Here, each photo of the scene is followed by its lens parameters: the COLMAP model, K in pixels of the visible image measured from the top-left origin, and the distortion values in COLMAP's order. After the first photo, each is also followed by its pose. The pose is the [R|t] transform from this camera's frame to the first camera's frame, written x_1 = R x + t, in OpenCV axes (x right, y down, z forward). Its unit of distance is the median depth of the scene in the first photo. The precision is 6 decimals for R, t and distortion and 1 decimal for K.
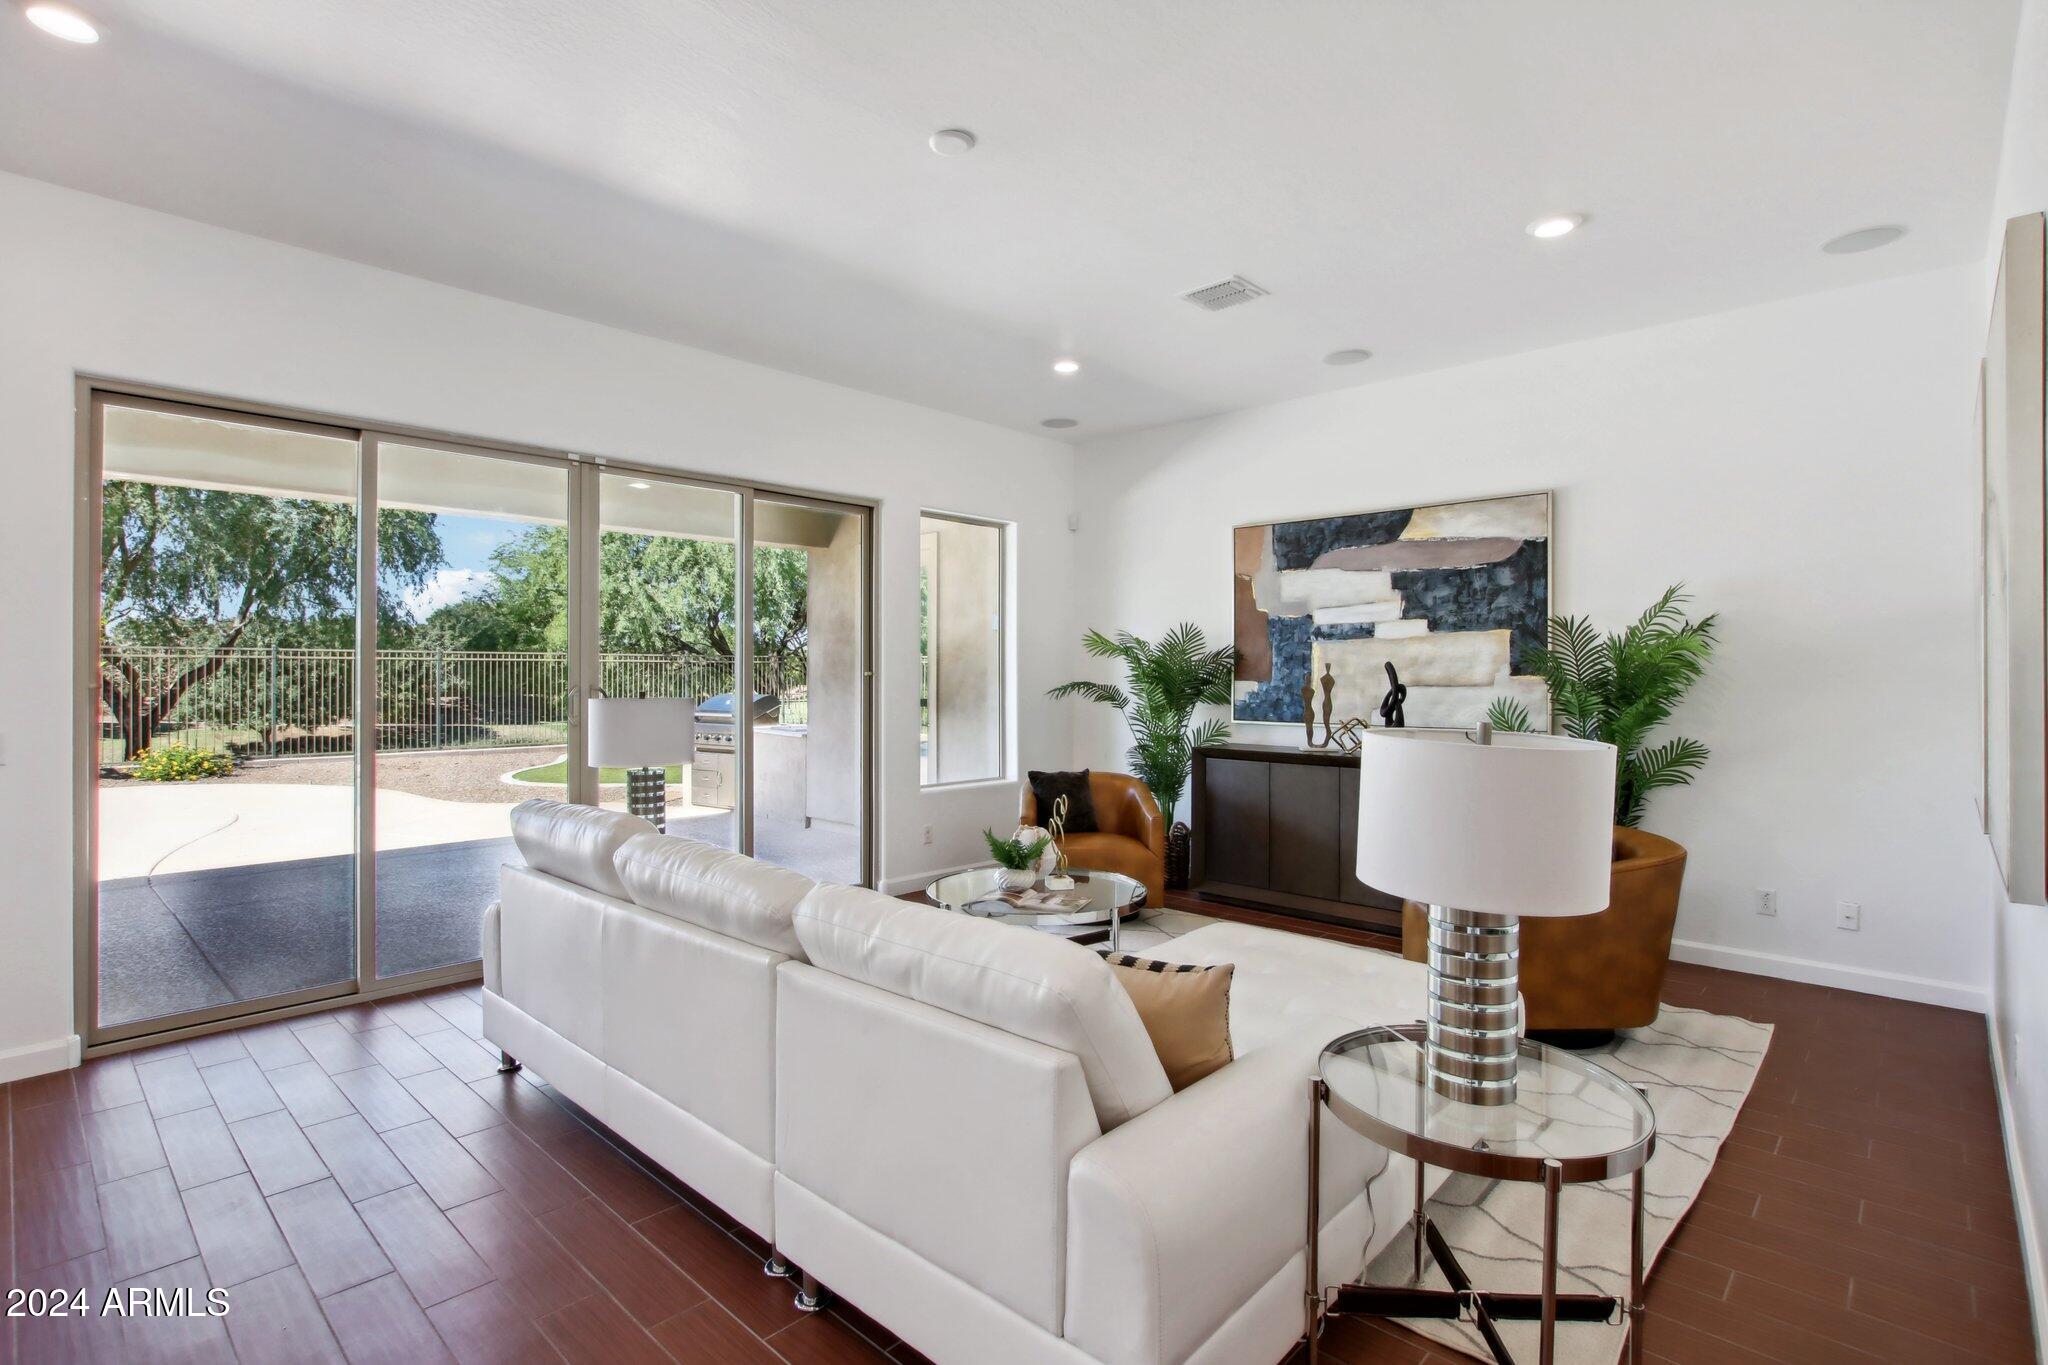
lens RADIAL K [[964.3, 0, 1030.9], [0, 964.3, 674.0], [0, 0, 1]] dist [-0.016388, 0.000256]
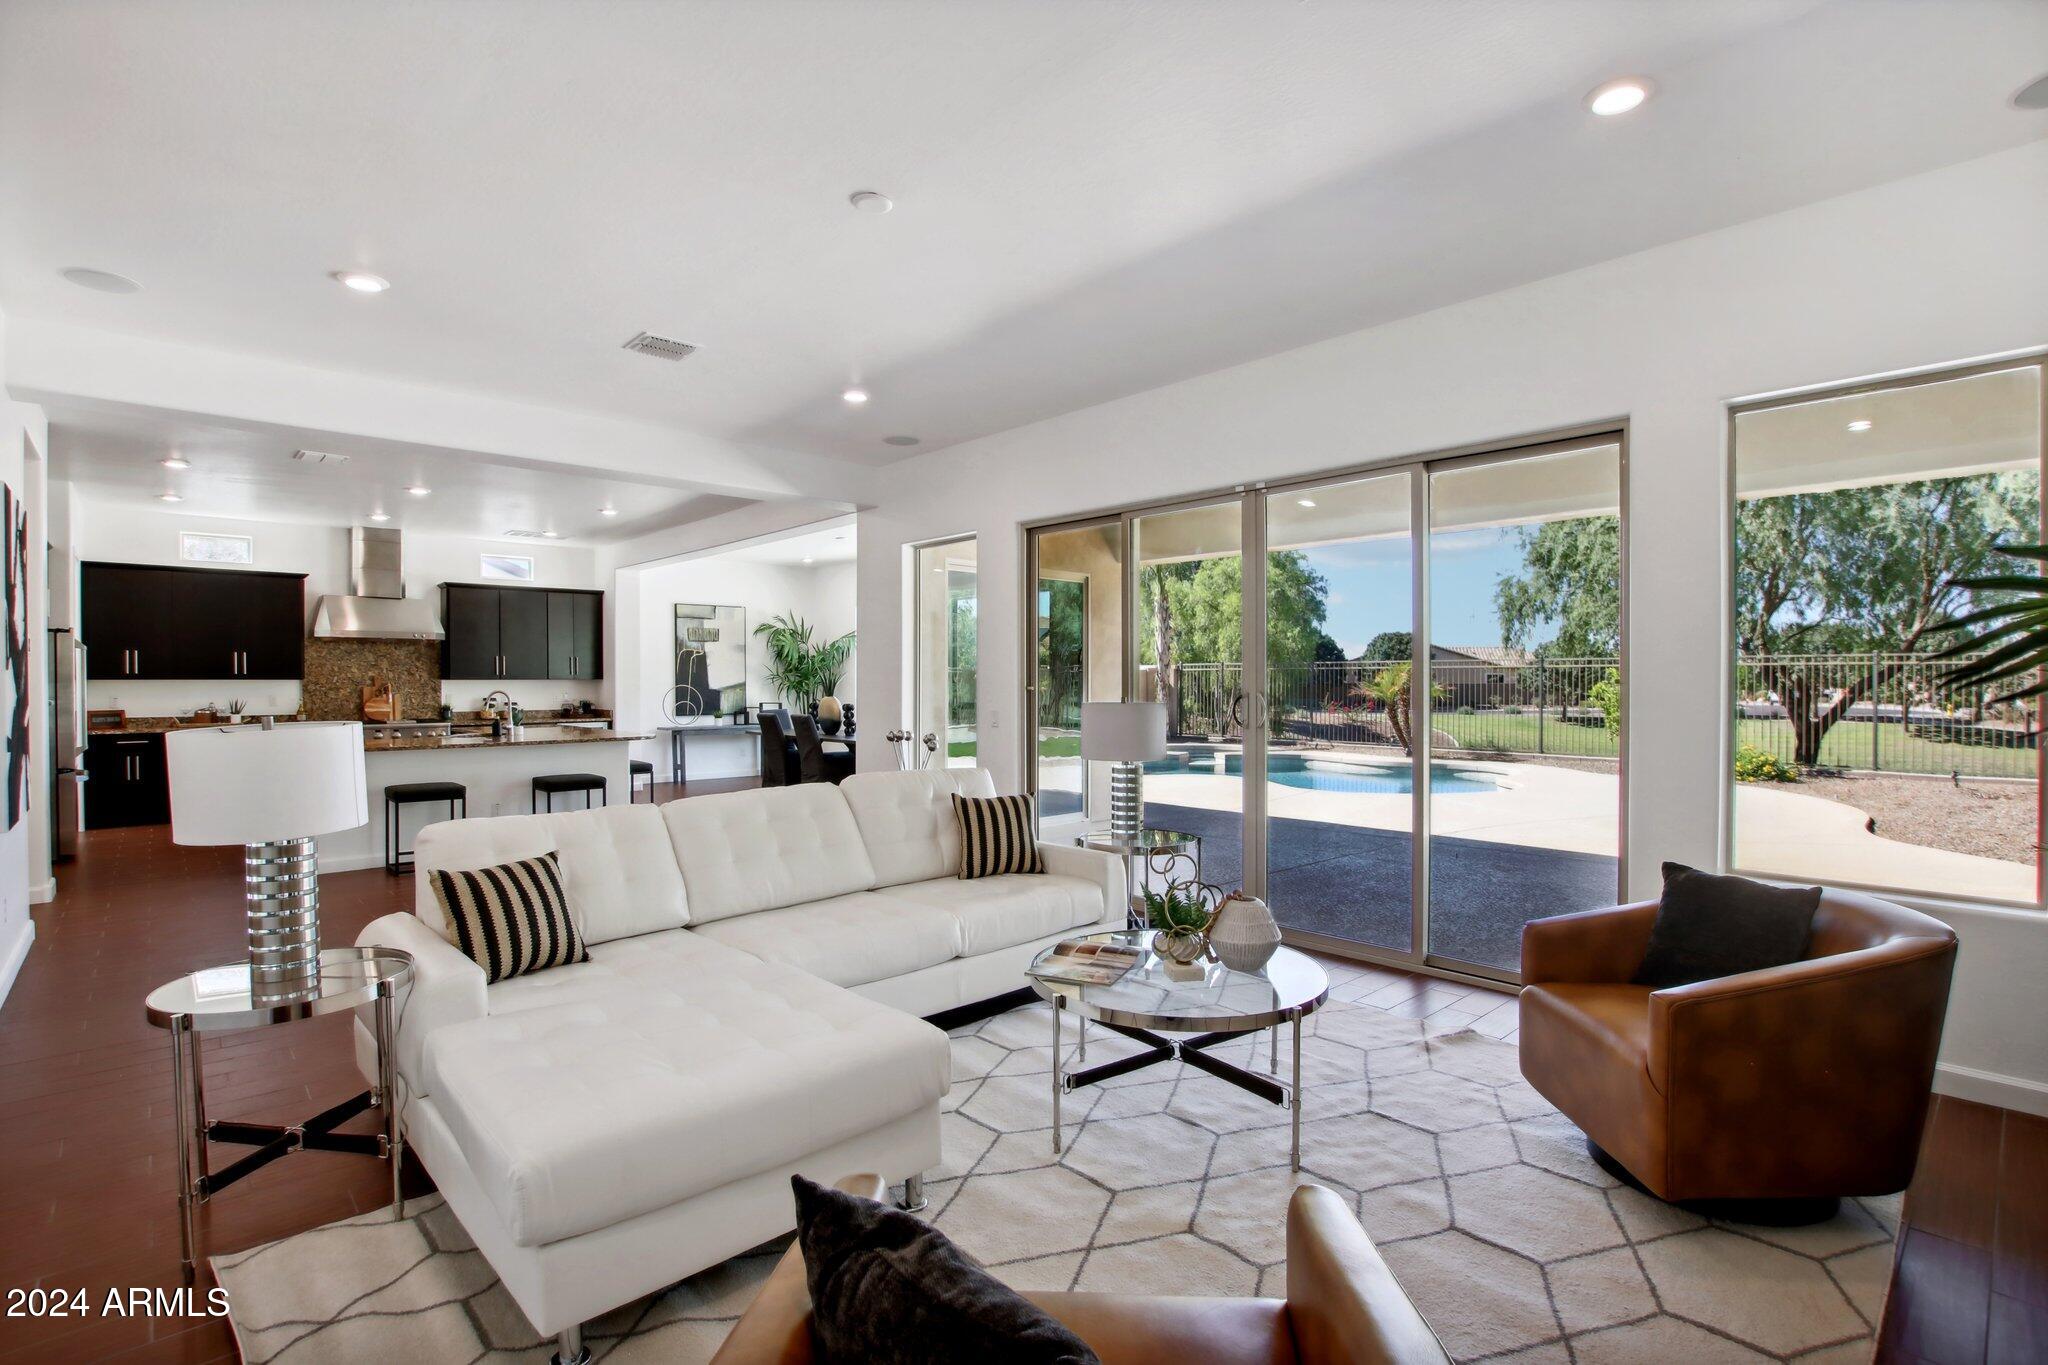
lens RADIAL K [[964.3, 0, 1030.9], [0, 964.3, 674.0], [0, 0, 1]] dist [-0.016388, 0.000256]
pose [[-0.063918, -0.006690, -0.997933, 0.137734], [-0.000443, 0.999978, -0.006676, -0.000202], [0.997955, 0.000016, -0.063919, 0.169889]]
